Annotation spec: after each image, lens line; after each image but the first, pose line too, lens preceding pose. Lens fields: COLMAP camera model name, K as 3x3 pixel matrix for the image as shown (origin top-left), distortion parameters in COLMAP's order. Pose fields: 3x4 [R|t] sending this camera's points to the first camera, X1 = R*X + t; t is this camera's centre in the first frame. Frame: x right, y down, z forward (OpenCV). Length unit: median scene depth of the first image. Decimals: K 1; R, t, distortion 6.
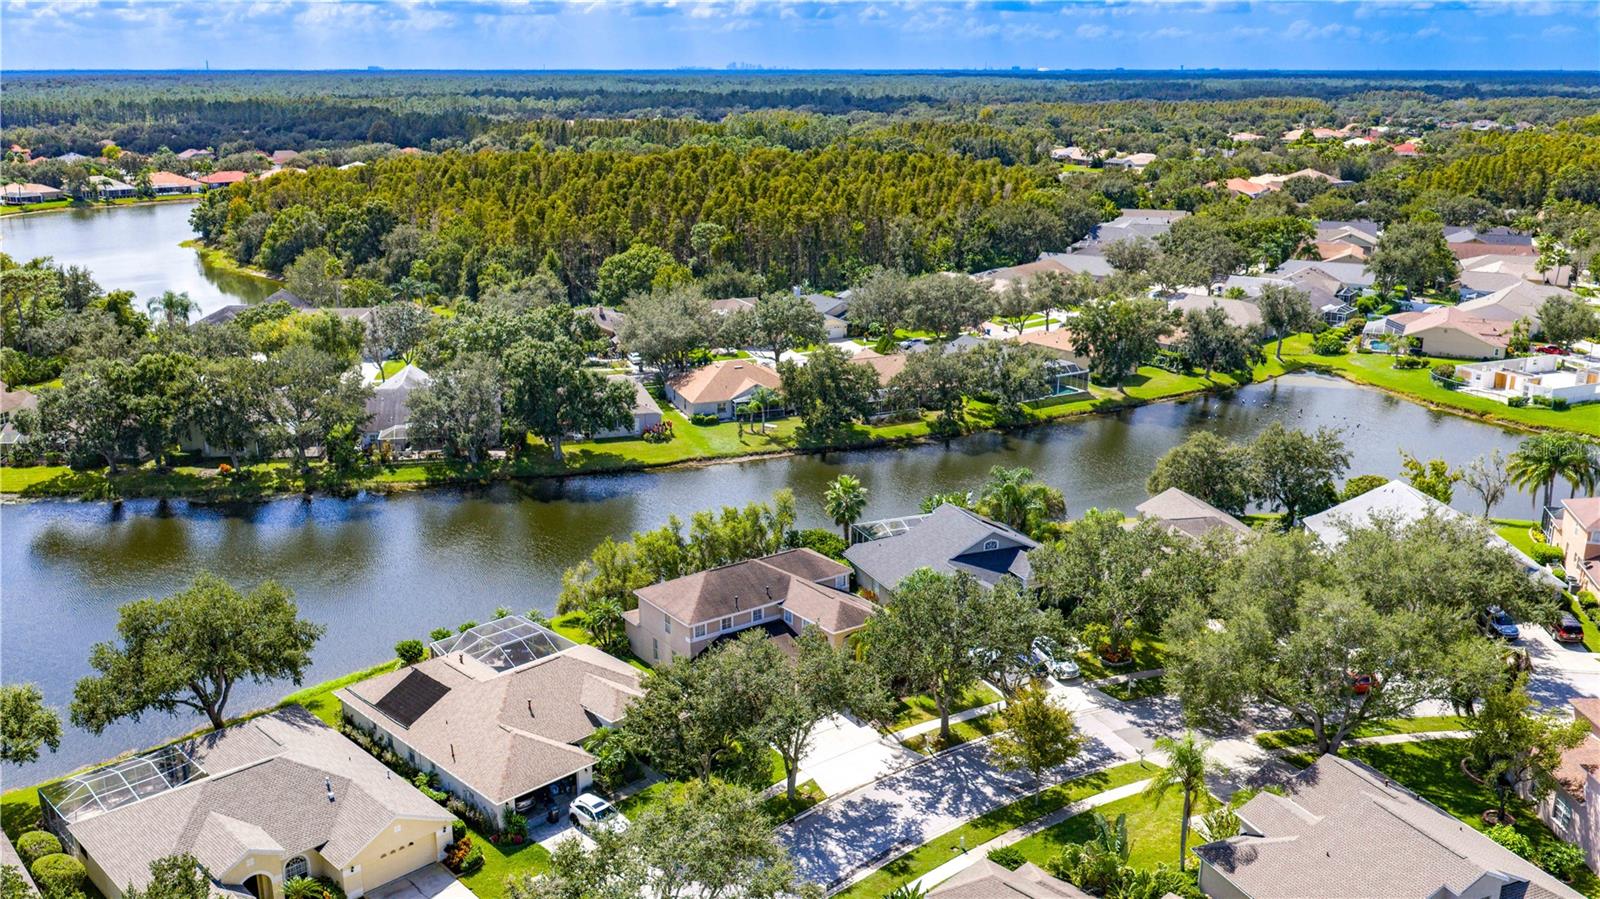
lens RADIAL K [[1323.4, 0, 807.9], [0, 1323.4, 445.0], [0, 0, 1]] dist [0.037008, -0.069571]
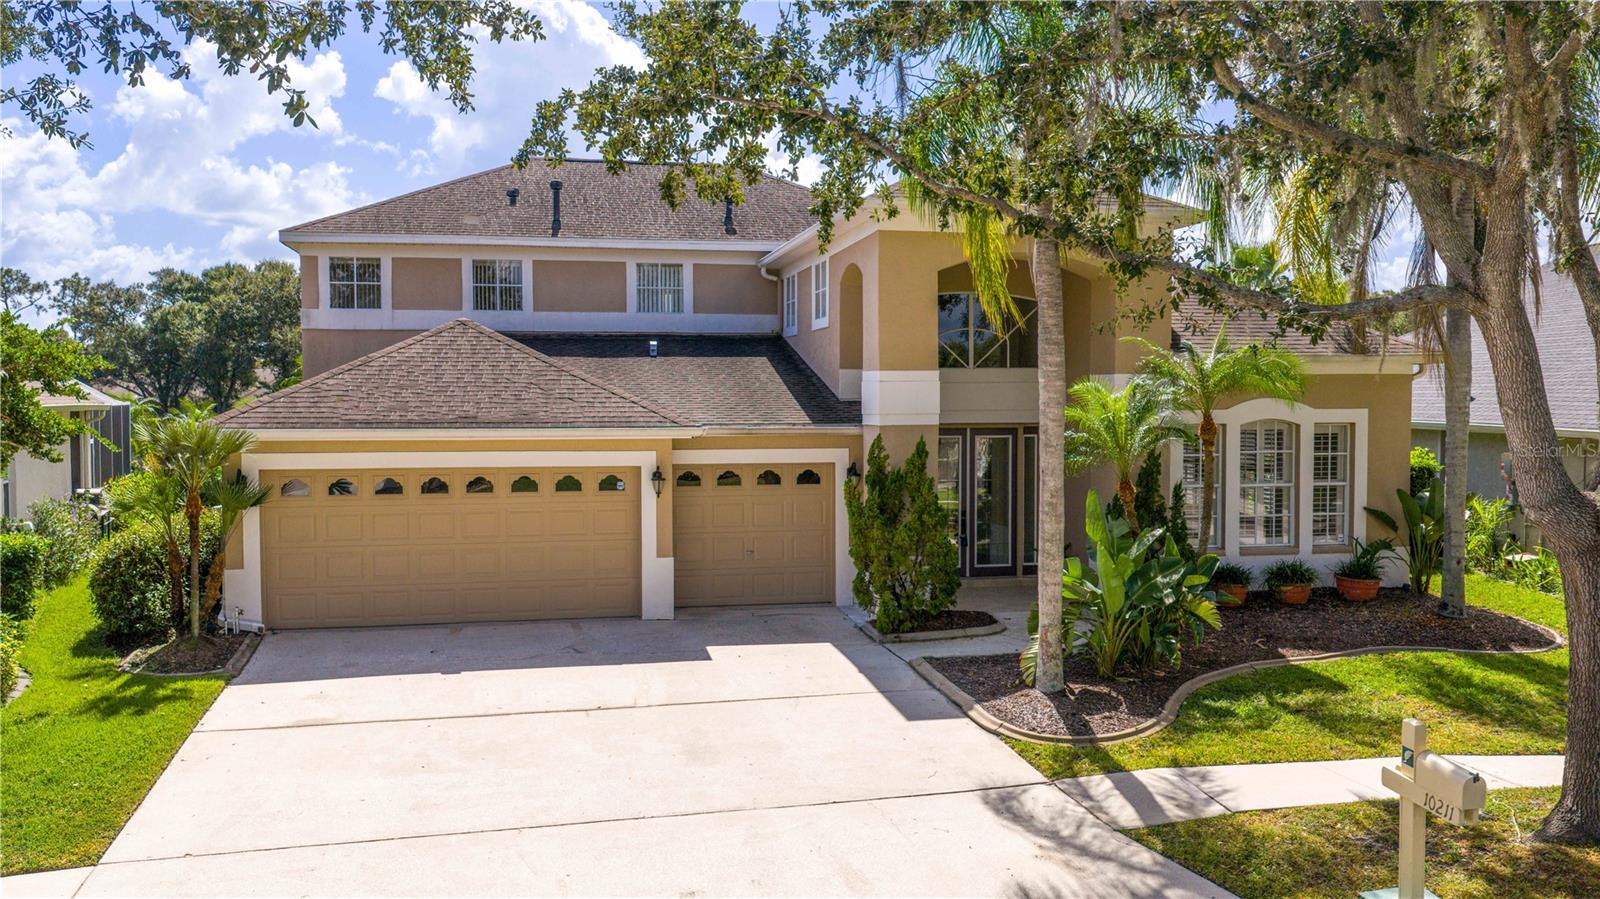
lens RADIAL K [[1323.4, 0, 807.9], [0, 1323.4, 445.0], [0, 0, 1]] dist [0.037008, -0.069571]
pose [[0.915865, 0.017870, -0.401089, 0.049639], [-0.108124, 0.973078, -0.203541, 0.124831], [0.386653, 0.229784, 0.893140, 0.502787]]
